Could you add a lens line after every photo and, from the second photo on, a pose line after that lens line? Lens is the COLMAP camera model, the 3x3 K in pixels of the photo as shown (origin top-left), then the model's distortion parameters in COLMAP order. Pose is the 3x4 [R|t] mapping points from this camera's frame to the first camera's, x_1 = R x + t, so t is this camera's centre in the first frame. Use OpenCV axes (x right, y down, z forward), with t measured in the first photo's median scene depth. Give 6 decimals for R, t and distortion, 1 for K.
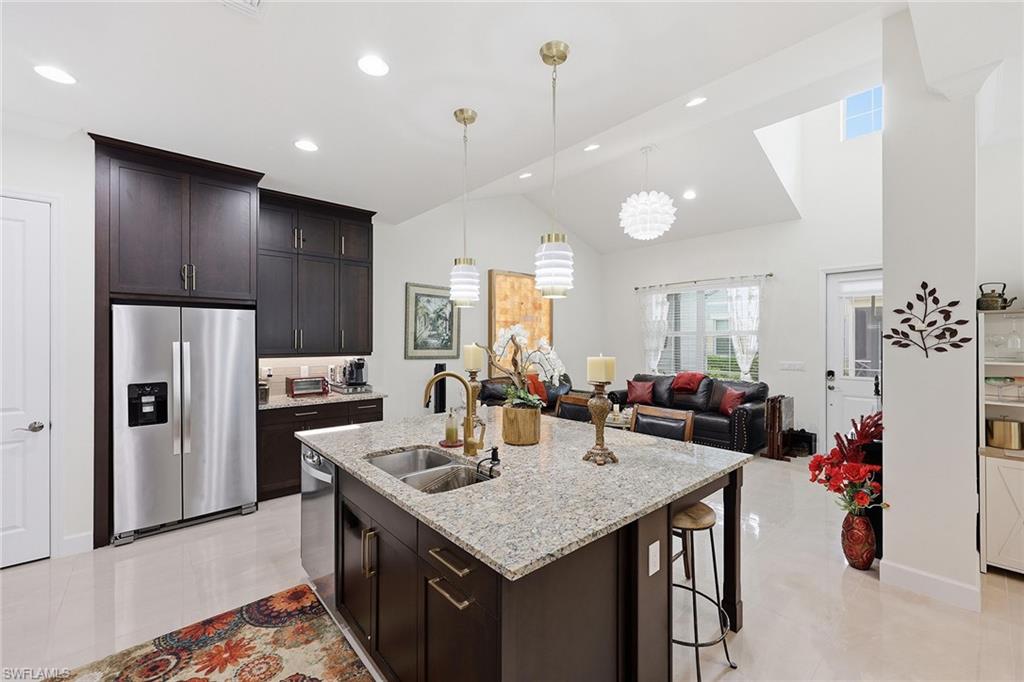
lens RADIAL K [[415.3, 0, 510.0], [0, 415.3, 340.4], [0, 0, 1]] dist [-0.000482, 0.000130]
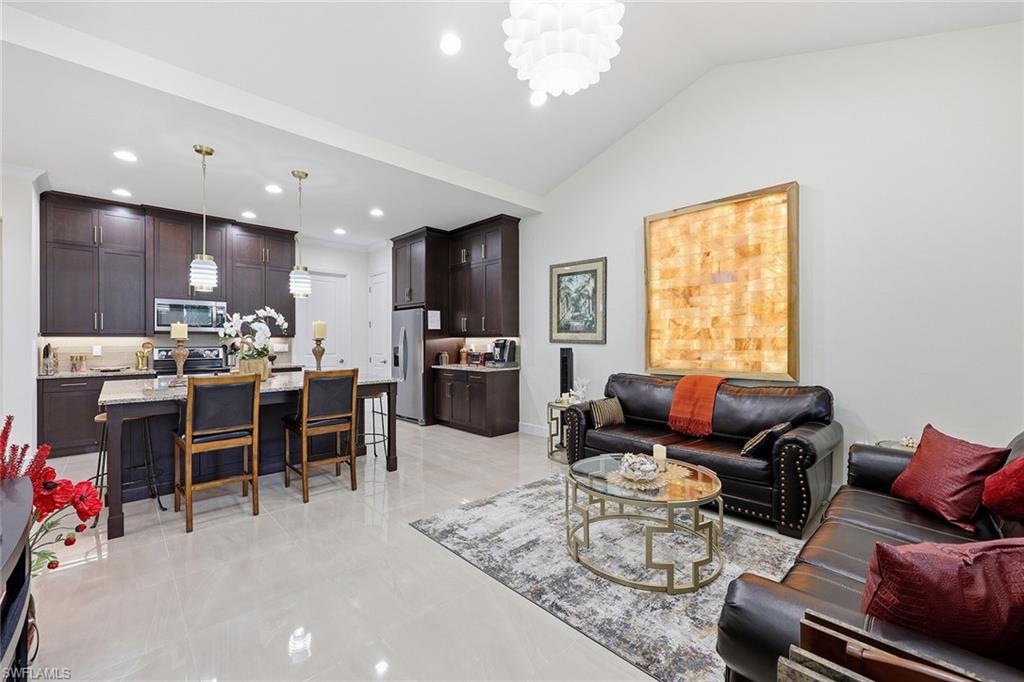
lens RADIAL K [[412.7, 0, 510.1], [0, 412.7, 341.8], [0, 0, 1]] dist [-0.000514, -0.000039]
pose [[0.045035, 0.002608, -0.998982, 0.725963], [0.000187, 0.999997, 0.002619, 0.040382], [0.998985, -0.000305, 0.045035, 0.845490]]
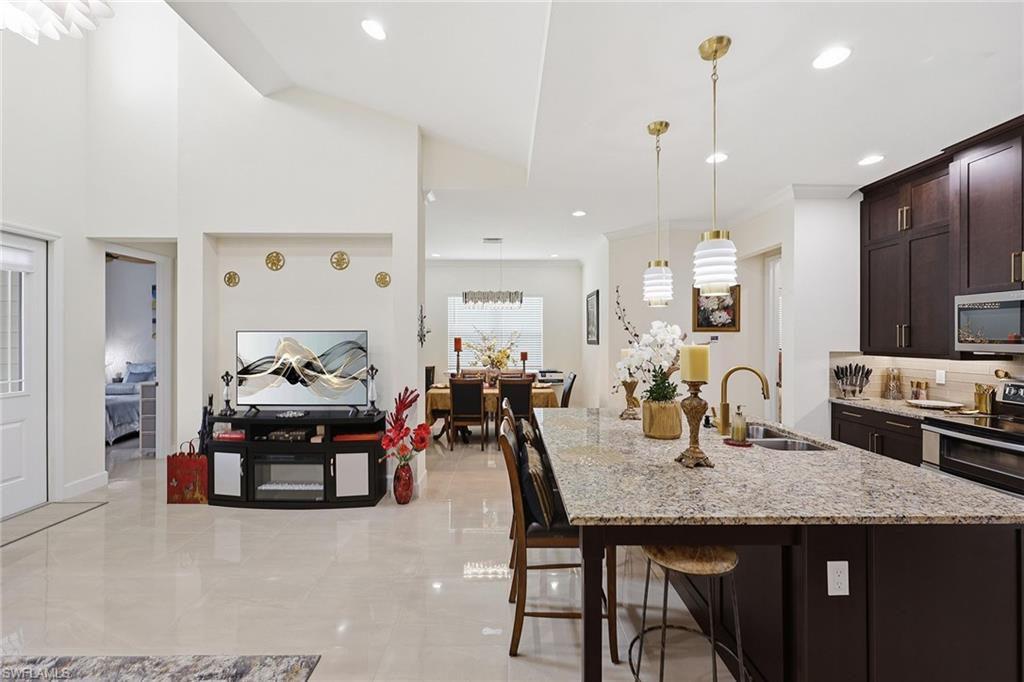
lens RADIAL K [[411.3, 0, 510.2], [0, 411.3, 338.6], [0, 0, 1]] dist [-0.000614, 0.000471]
pose [[-0.756536, -0.003167, 0.653944, -0.157504], [-0.000246, 0.999990, 0.004559, -0.001718], [-0.653952, 0.003288, -0.756529, 0.900776]]
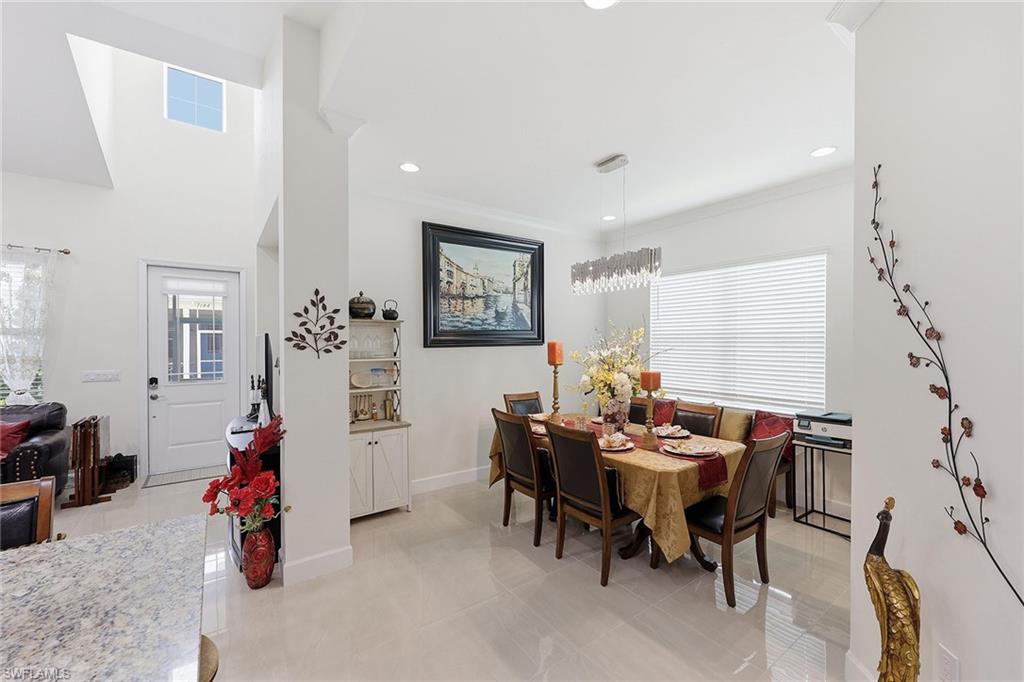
lens RADIAL K [[416.2, 0, 510.4], [0, 416.2, 345.0], [0, 0, 1]] dist [-0.000006, -0.000069]
pose [[0.099628, -0.008396, 0.994989, -0.016372], [0.001984, 0.999964, 0.008240, -0.001071], [-0.995023, 0.001153, 0.099641, 0.172452]]
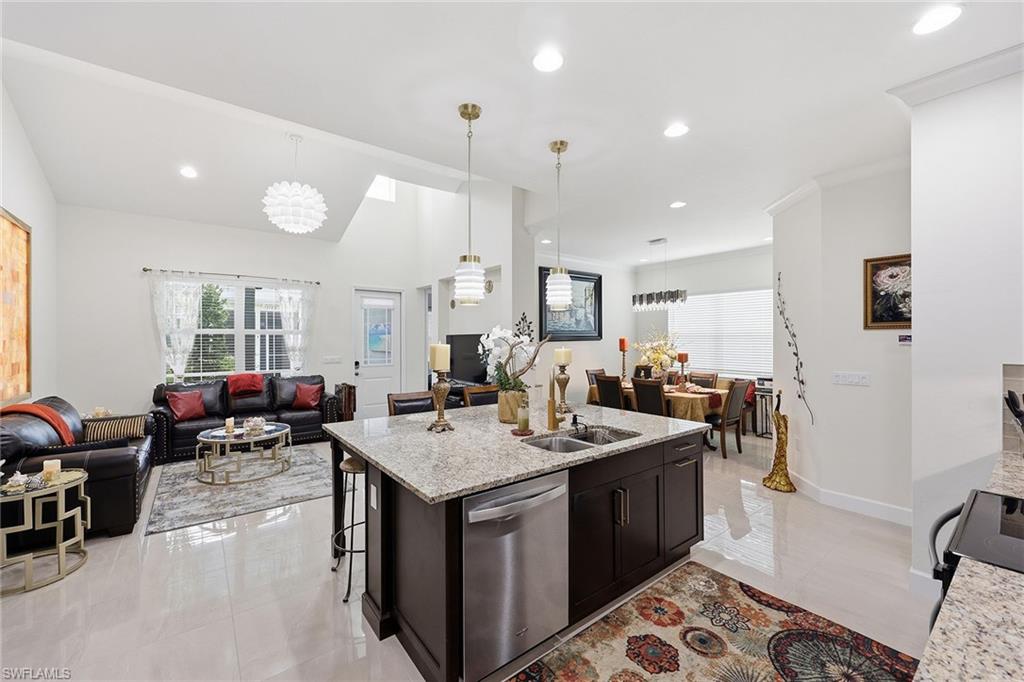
lens RADIAL K [[411.3, 0, 510.2], [0, 411.3, 338.6], [0, 0, 1]] dist [-0.000614, 0.000471]
pose [[0.063689, -0.000391, 0.997970, -0.531464], [0.002724, 0.999996, 0.000218, -0.000393], [-0.997966, 0.002705, 0.063690, 0.415320]]
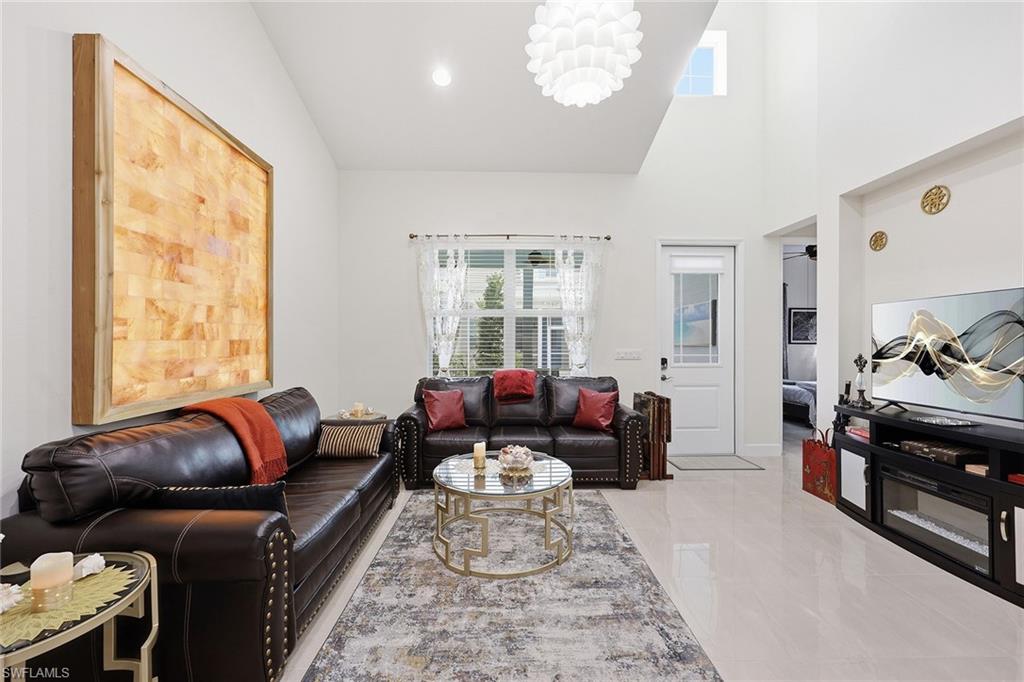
lens RADIAL K [[412.7, 0, 510.1], [0, 412.7, 341.8], [0, 0, 1]] dist [-0.000514, -0.000039]
pose [[0.641320, 0.000907, 0.767273, -0.088237], [0.001061, 0.999997, -0.002069, 0.040288], [-0.767273, 0.002141, 0.641317, 0.694160]]
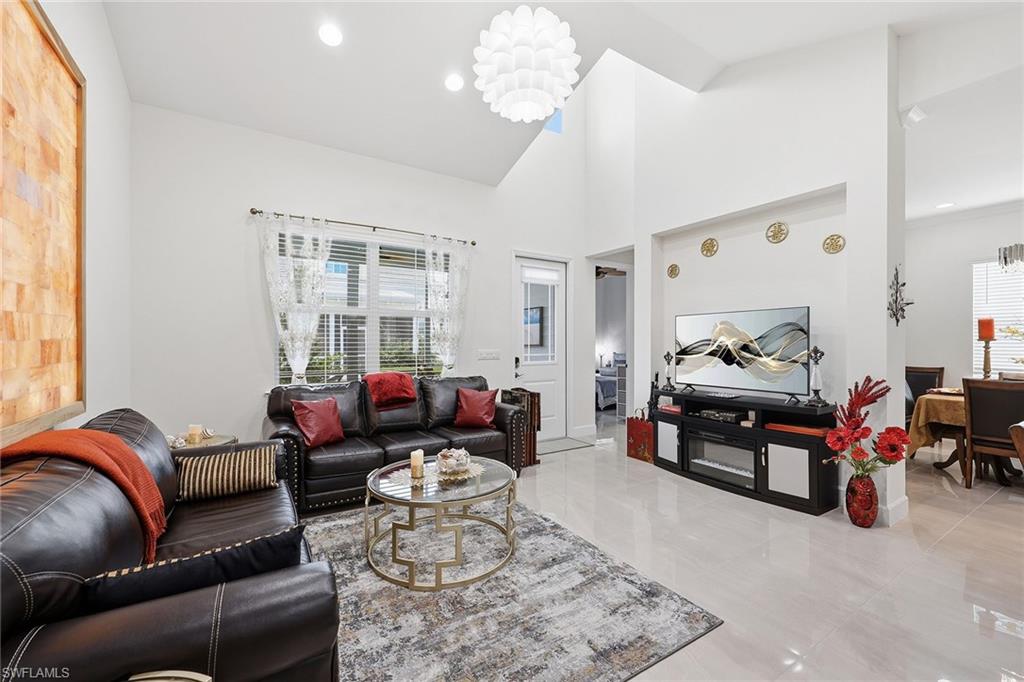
lens RADIAL K [[415.6, 0, 509.9], [0, 415.6, 343.5], [0, 0, 1]] dist [0.001051, -0.000180]
pose [[0.158333, -0.000837, 0.987385, -0.175207], [0.001742, 0.999998, 0.000569, 0.039825], [-0.987384, 0.001630, 0.158334, 0.861509]]
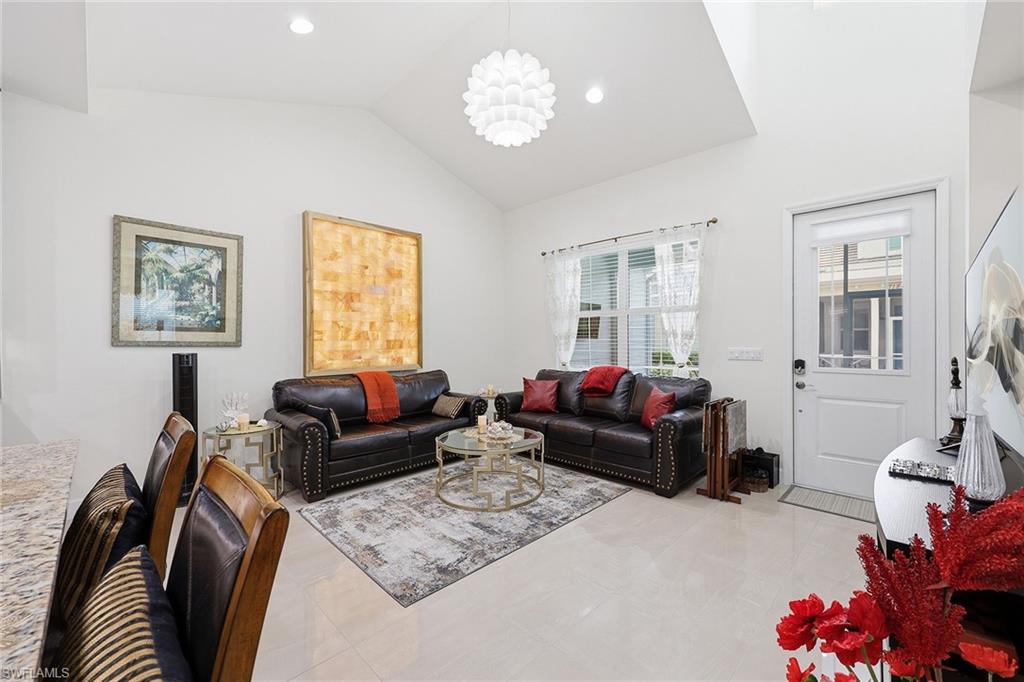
lens RADIAL K [[412.7, 0, 510.1], [0, 412.7, 341.8], [0, 0, 1]] dist [-0.000514, -0.000039]
pose [[0.997551, -0.005021, 0.069764, 0.264057], [0.004894, 0.999986, 0.001991, 0.040275], [-0.069773, -0.001644, 0.997562, 0.373096]]
